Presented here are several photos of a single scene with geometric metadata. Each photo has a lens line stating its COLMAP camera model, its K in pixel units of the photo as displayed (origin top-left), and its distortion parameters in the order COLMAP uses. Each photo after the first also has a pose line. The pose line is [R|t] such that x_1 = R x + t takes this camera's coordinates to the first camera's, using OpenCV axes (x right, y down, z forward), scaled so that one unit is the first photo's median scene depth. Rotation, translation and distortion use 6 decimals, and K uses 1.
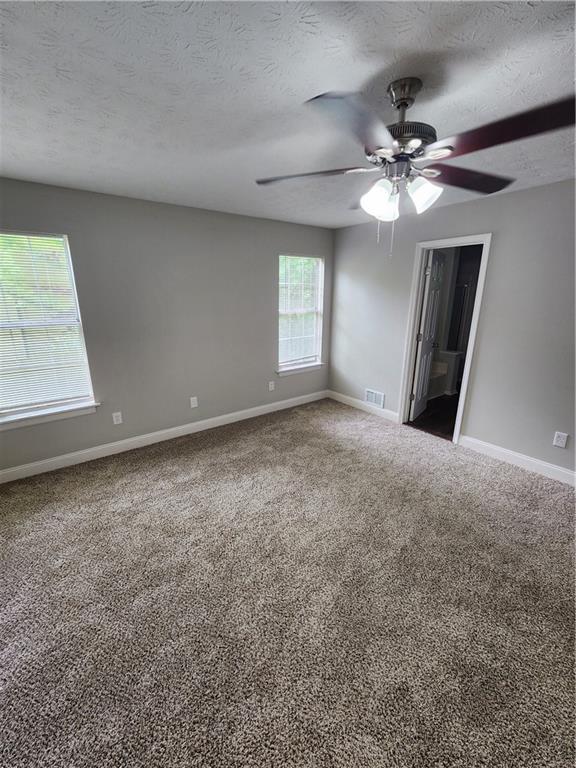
lens RADIAL K [[314.9, 0, 283.5], [0, 314.9, 384.3], [0, 0, 1]] dist [0.000958, -0.000120]
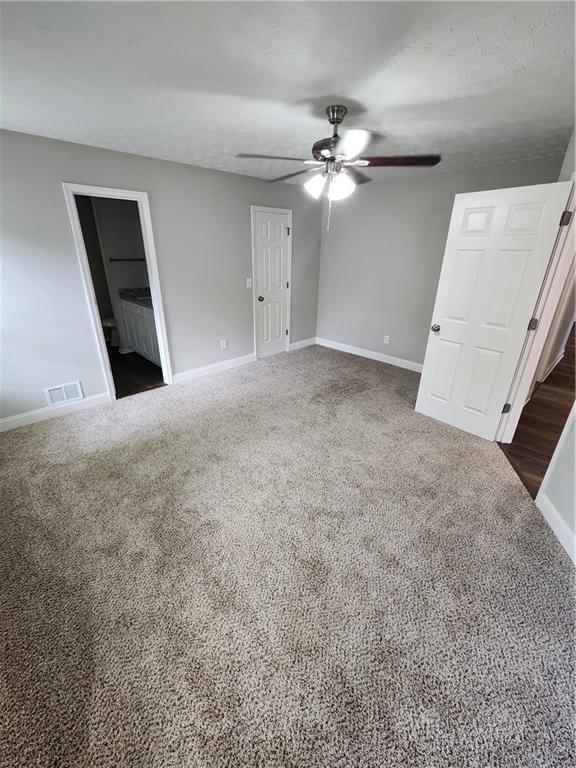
lens RADIAL K [[314.9, 0, 282.0], [0, 314.9, 381.4], [0, 0, 1]] dist [0.000958, -0.000120]
pose [[-0.116503, -0.385730, 0.915226, -0.558104], [0.268326, 0.875010, 0.402937, -0.180181], [-0.956257, 0.292522, 0.001560, 0.611313]]
